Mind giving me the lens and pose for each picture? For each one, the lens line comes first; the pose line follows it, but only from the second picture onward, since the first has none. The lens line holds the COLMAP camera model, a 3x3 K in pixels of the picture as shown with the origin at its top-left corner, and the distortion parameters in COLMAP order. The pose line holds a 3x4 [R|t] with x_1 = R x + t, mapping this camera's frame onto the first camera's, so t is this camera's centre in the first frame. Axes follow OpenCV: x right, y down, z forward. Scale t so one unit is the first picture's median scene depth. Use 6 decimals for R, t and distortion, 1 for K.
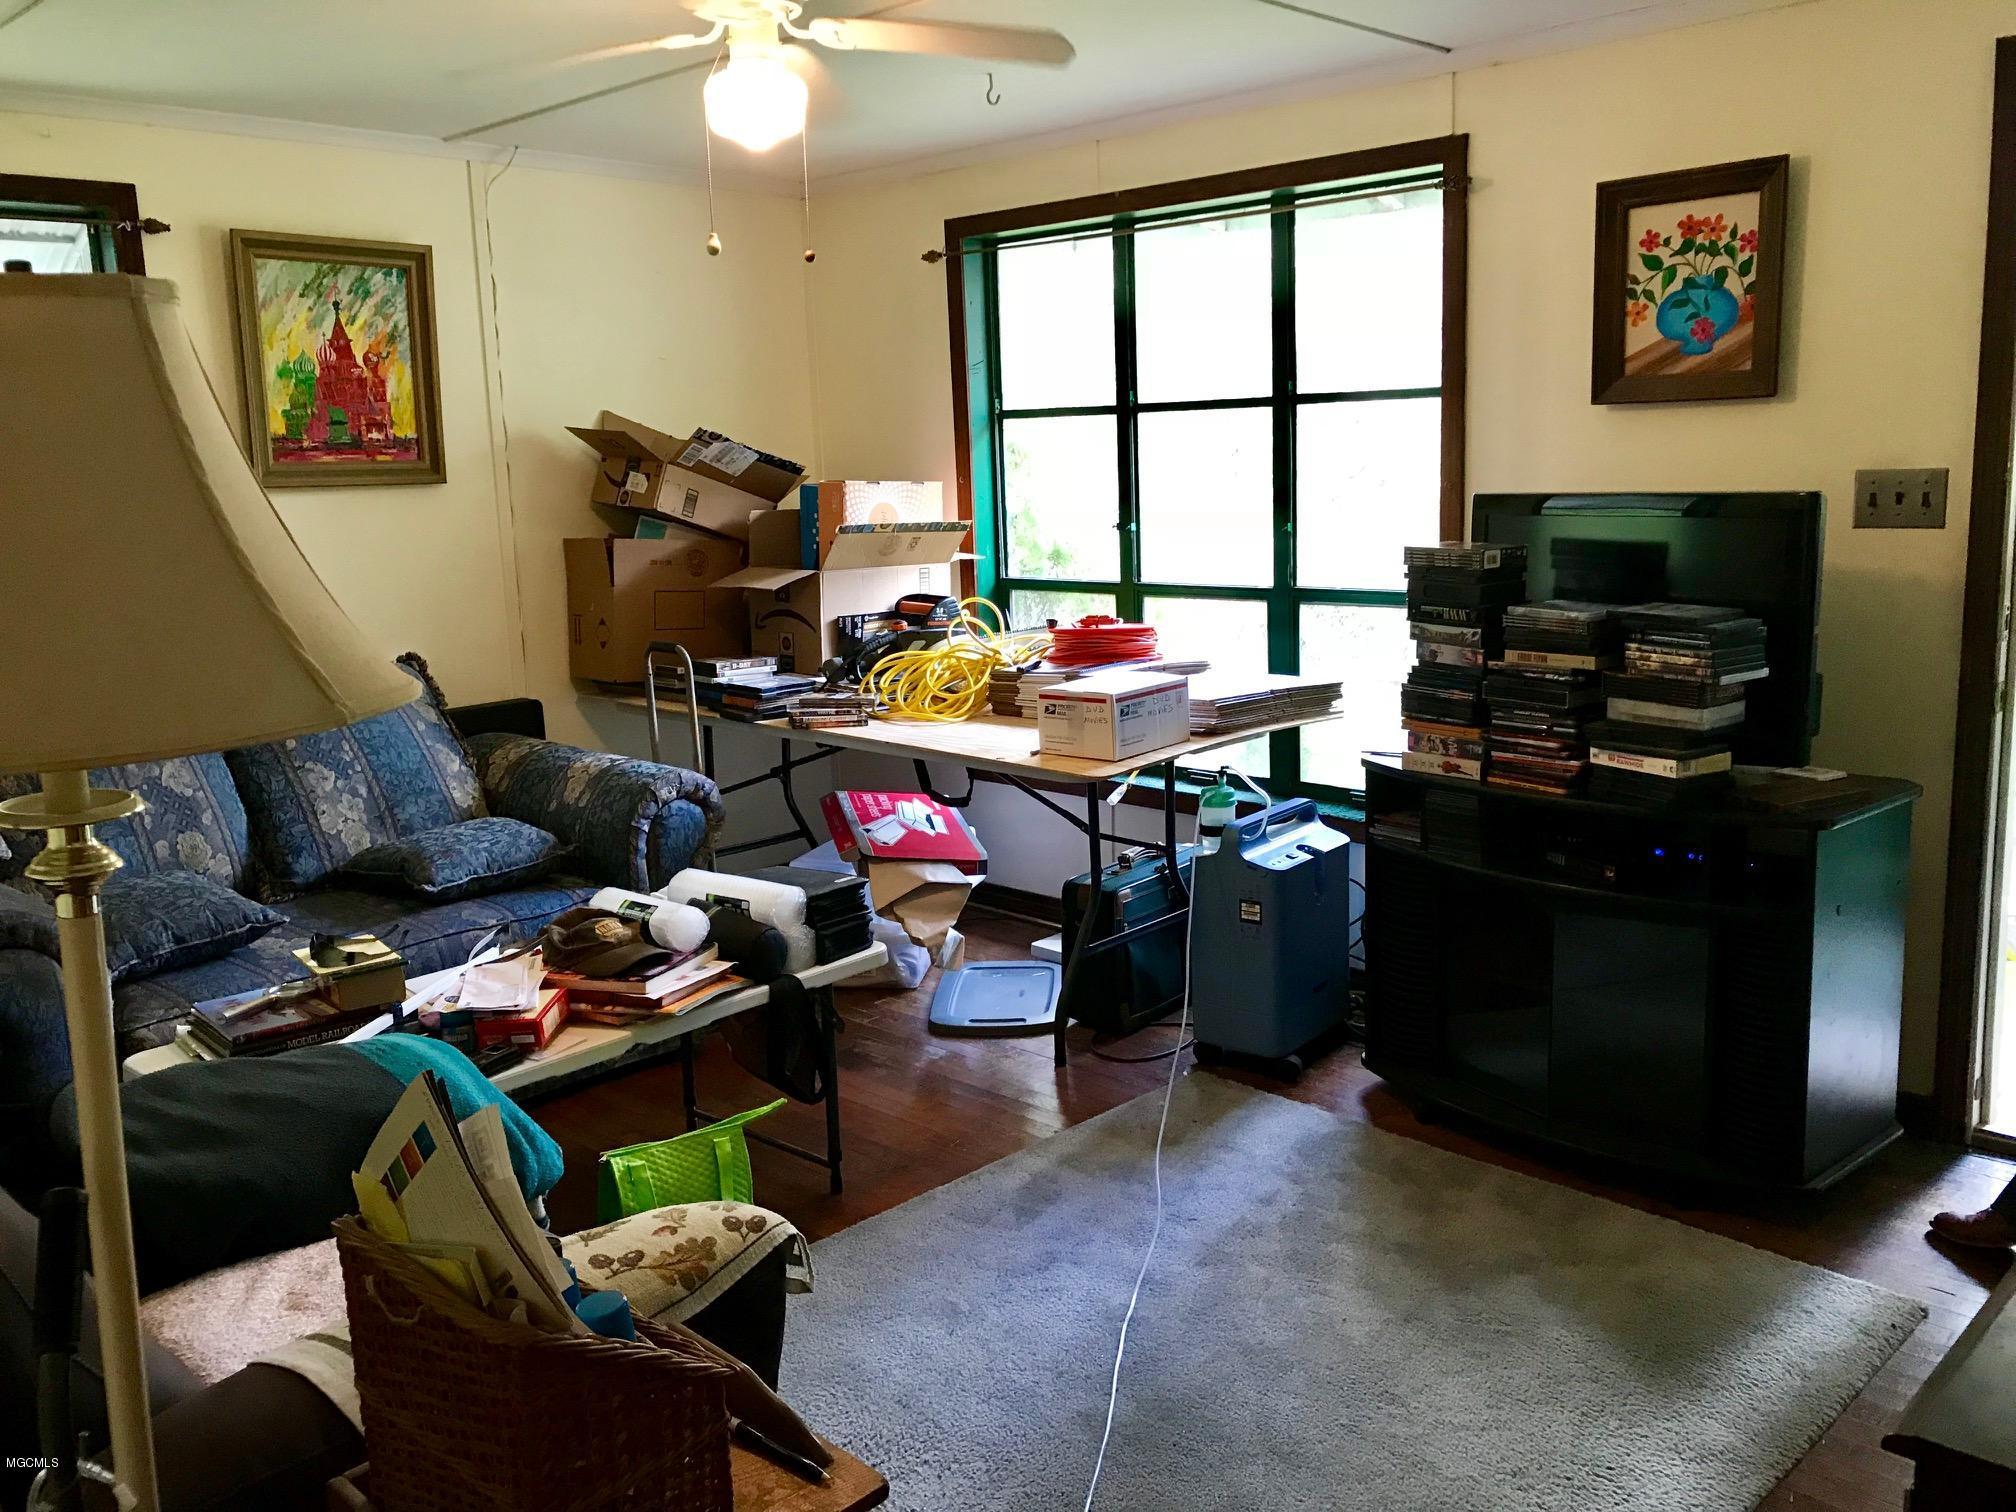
lens RADIAL K [[1665.6, 0, 1003.7], [0, 1665.6, 750.4], [0, 0, 1]] dist [0.013434, -0.007608]
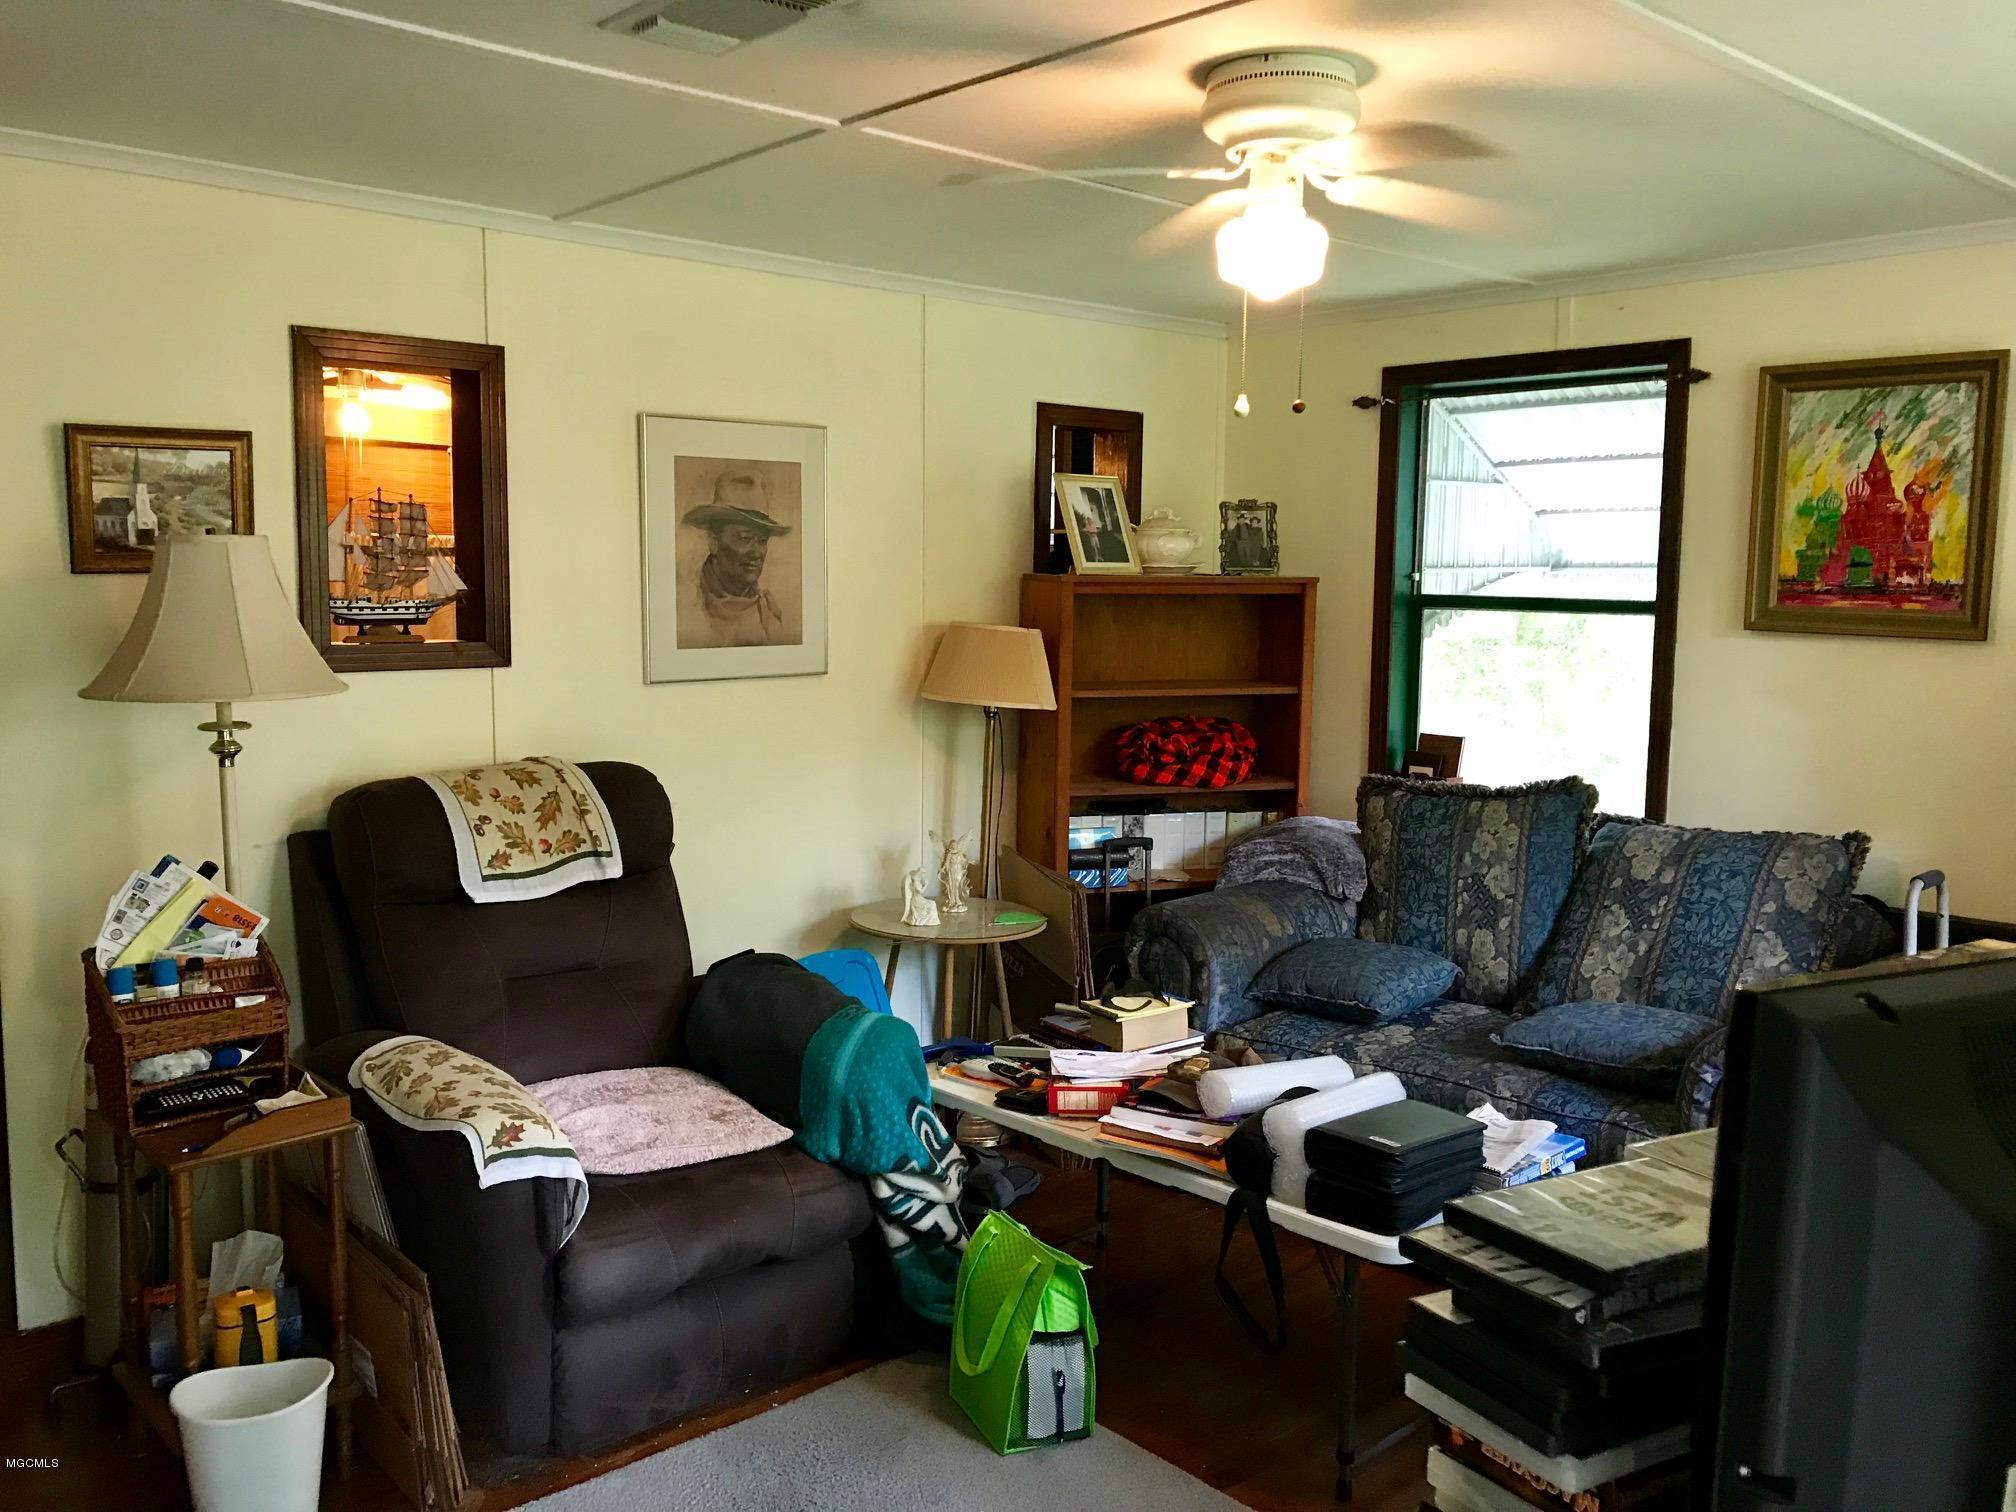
lens RADIAL K [[1665.6, 0, 1003.5], [0, 1665.6, 756.3], [0, 0, 1]] dist [0.013434, -0.007608]
pose [[-0.069260, 0.139982, -0.987729, 0.529752], [-0.187243, 0.970686, 0.150696, -0.147031], [0.979869, 0.195382, -0.041020, 0.615096]]
